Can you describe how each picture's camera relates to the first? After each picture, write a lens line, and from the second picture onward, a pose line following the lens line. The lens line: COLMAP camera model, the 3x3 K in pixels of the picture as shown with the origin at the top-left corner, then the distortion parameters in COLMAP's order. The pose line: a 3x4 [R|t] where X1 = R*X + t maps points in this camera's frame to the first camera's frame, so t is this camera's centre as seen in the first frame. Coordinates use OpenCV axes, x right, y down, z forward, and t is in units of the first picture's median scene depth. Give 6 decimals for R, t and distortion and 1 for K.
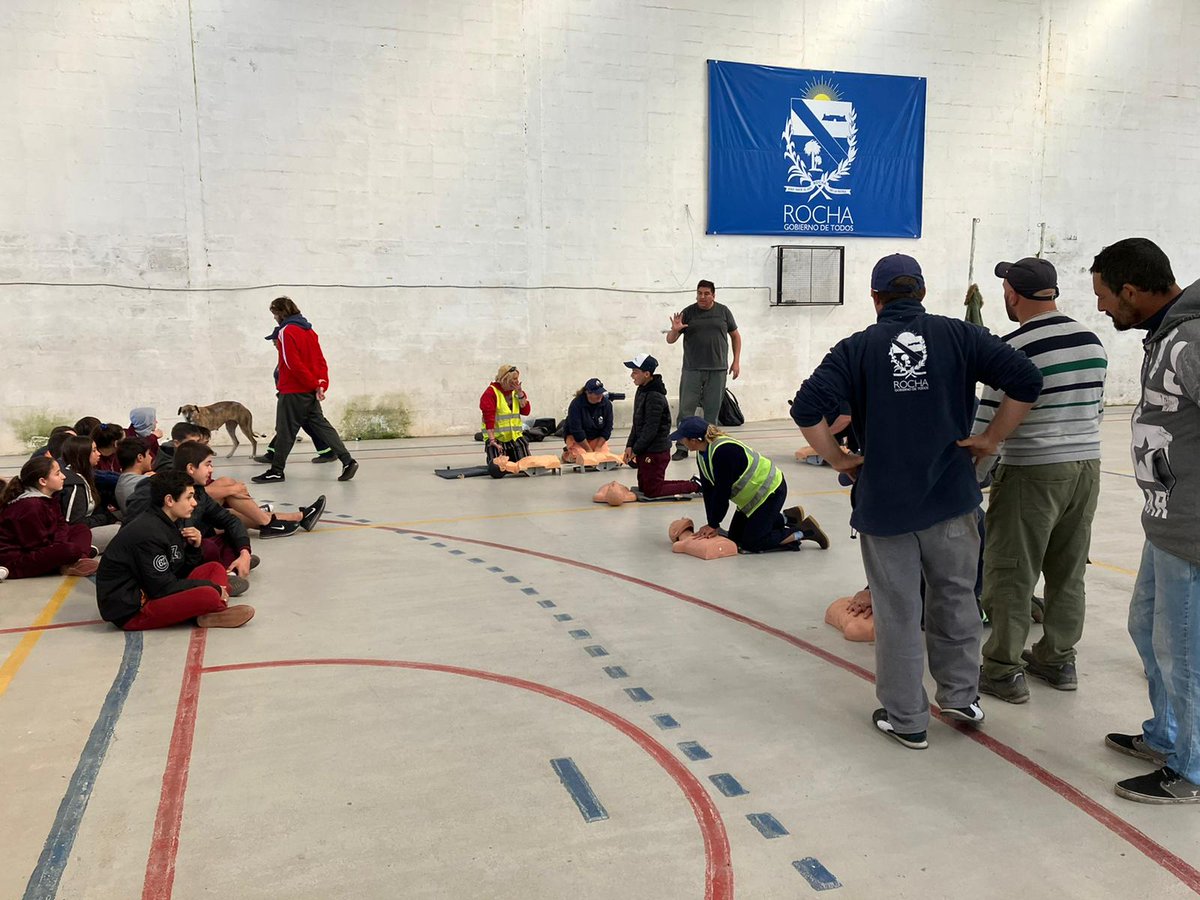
lens RADIAL K [[990.6, 0, 600.0], [0, 990.6, 450.0], [0, 0, 1]] dist [-0.002436, 0.049552]
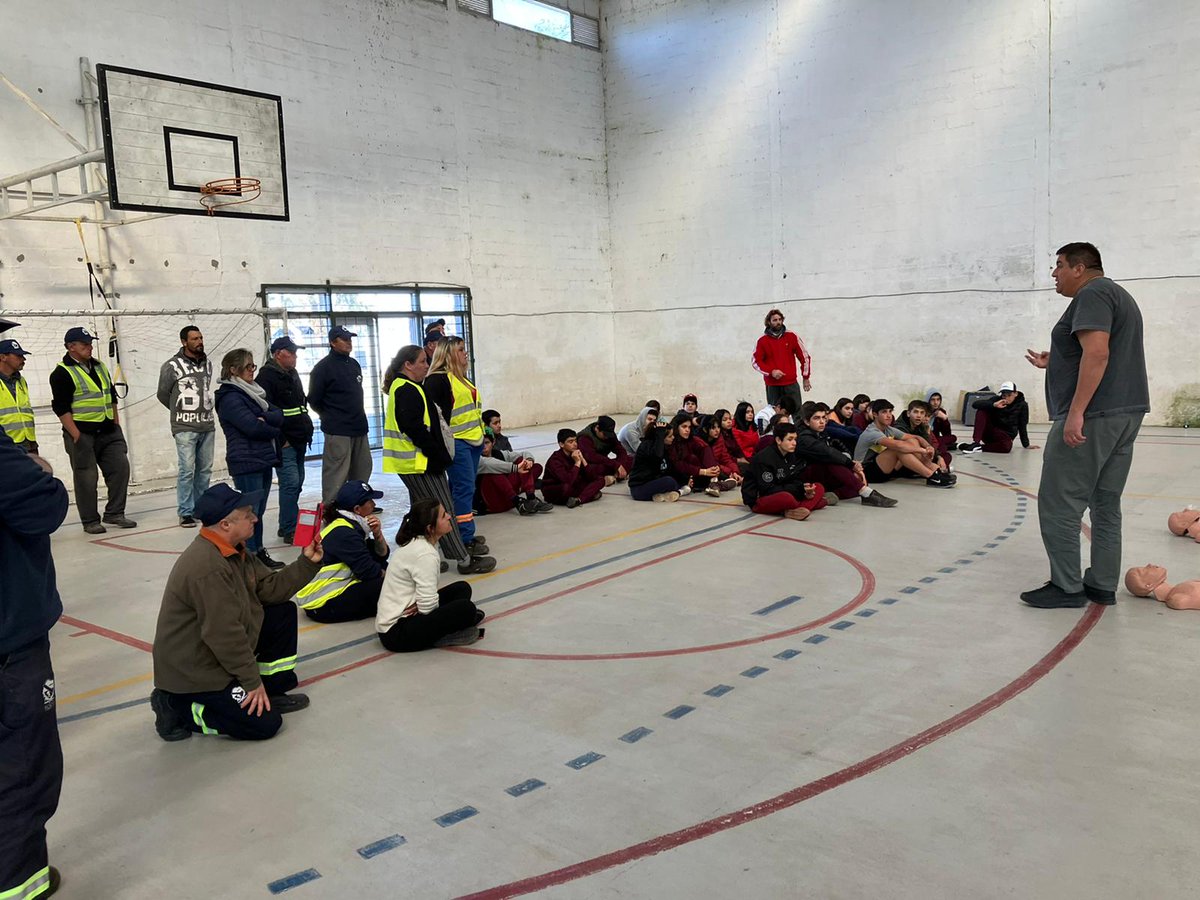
lens RADIAL K [[990.6, 0, 600.0], [0, 990.6, 450.0], [0, 0, 1]] dist [-0.002436, 0.049552]
pose [[0.514294, 0.086635, -0.853227, 0.354112], [-0.071502, 0.995752, 0.058008, -0.003243], [0.854628, 0.031175, 0.518304, -0.050211]]
